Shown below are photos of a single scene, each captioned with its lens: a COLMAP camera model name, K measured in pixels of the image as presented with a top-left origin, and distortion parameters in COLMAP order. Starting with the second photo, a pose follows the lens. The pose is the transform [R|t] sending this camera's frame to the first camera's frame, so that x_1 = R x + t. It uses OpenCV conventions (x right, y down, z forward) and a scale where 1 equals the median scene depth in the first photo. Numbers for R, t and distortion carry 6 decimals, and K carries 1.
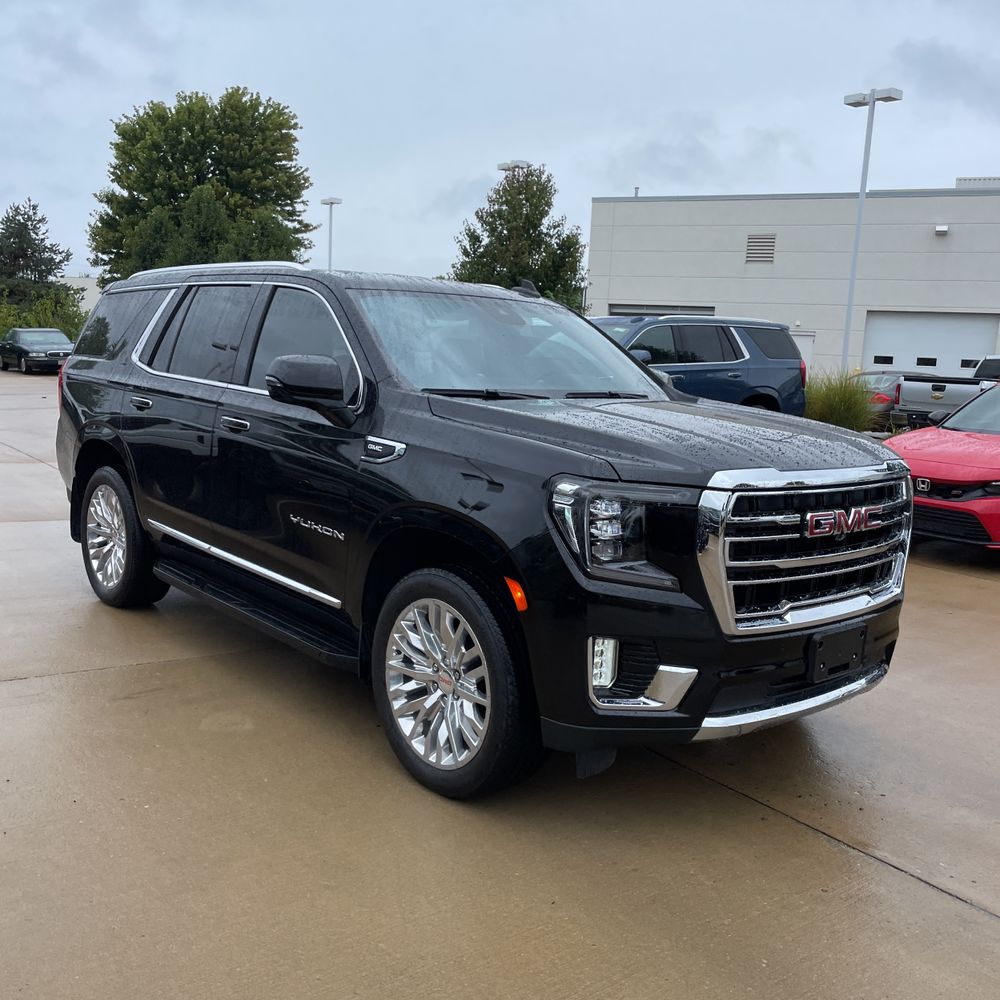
lens RADIAL K [[1050.3, 0, 500.0], [0, 1050.3, 500.0], [0, 0, 1]] dist [0.105201, -0.101970]
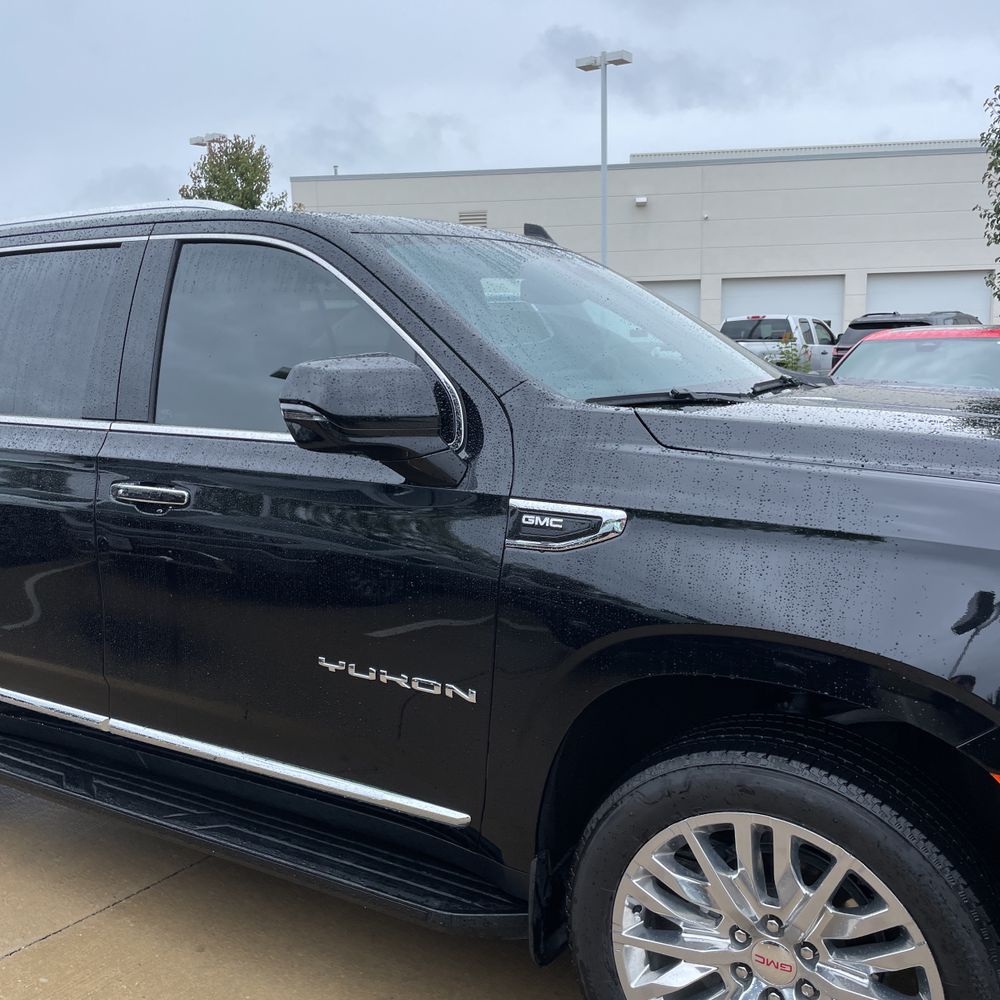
lens RADIAL K [[1016.1, 0, 497.4], [0, 1016.1, 488.7], [0, 0, 1]] dist [0.060463, -0.020996]
pose [[0.944091, -0.119138, 0.307405, -0.278282], [0.117500, 0.992785, 0.023903, -0.076900], [-0.308035, 0.013554, 0.951278, 0.512397]]
